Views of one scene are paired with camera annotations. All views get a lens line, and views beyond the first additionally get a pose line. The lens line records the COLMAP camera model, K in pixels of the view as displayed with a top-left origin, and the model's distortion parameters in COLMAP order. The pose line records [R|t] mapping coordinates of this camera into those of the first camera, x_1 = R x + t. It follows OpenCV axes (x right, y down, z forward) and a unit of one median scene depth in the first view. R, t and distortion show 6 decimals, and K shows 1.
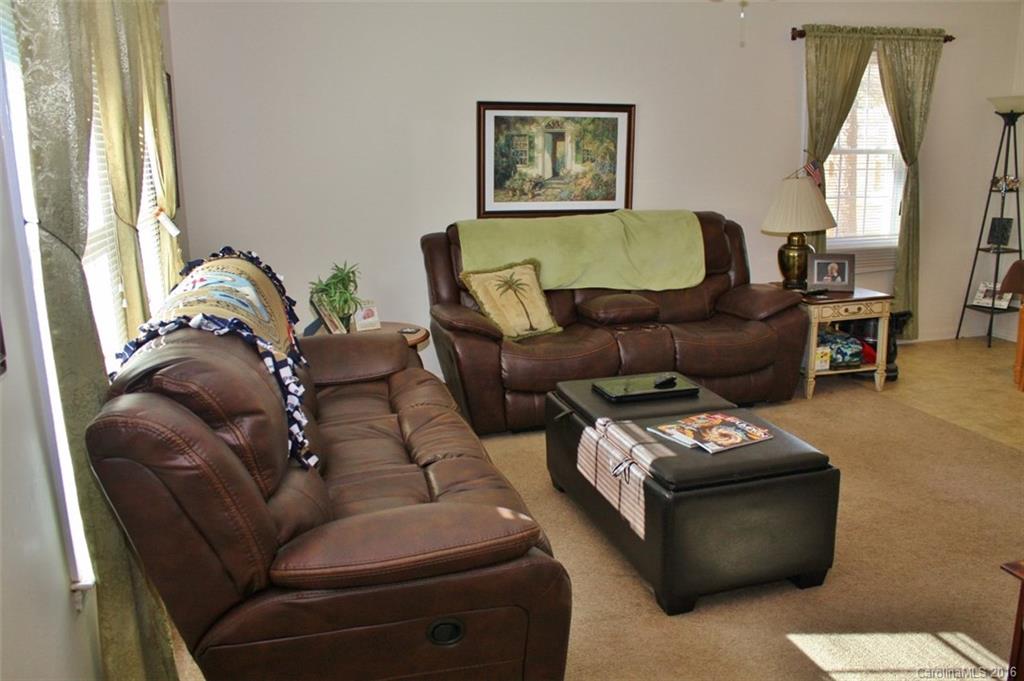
lens RADIAL K [[850.6, 0, 512.3], [0, 850.6, 341.5], [0, 0, 1]] dist [-0.062350, -0.004953]
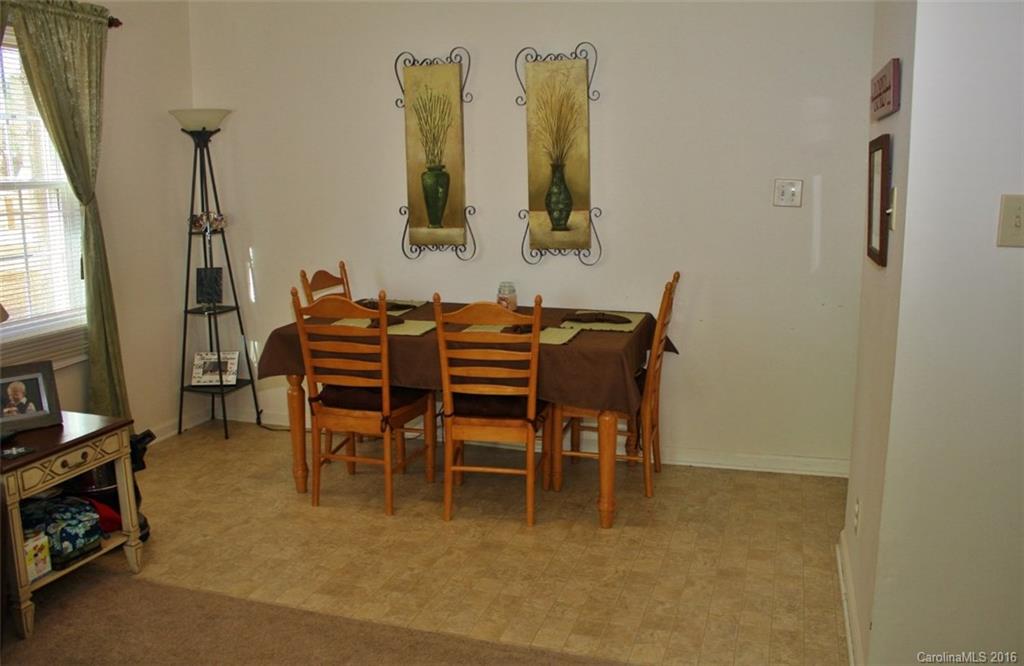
lens RADIAL K [[854.0, 0, 517.0], [0, 854.0, 327.2], [0, 0, 1]] dist [-0.086137, 0.031473]
pose [[0.527782, -0.134567, 0.838653, 0.085676], [0.176178, 0.983241, 0.046894, -0.086681], [-0.830908, 0.123002, 0.542644, 0.371647]]
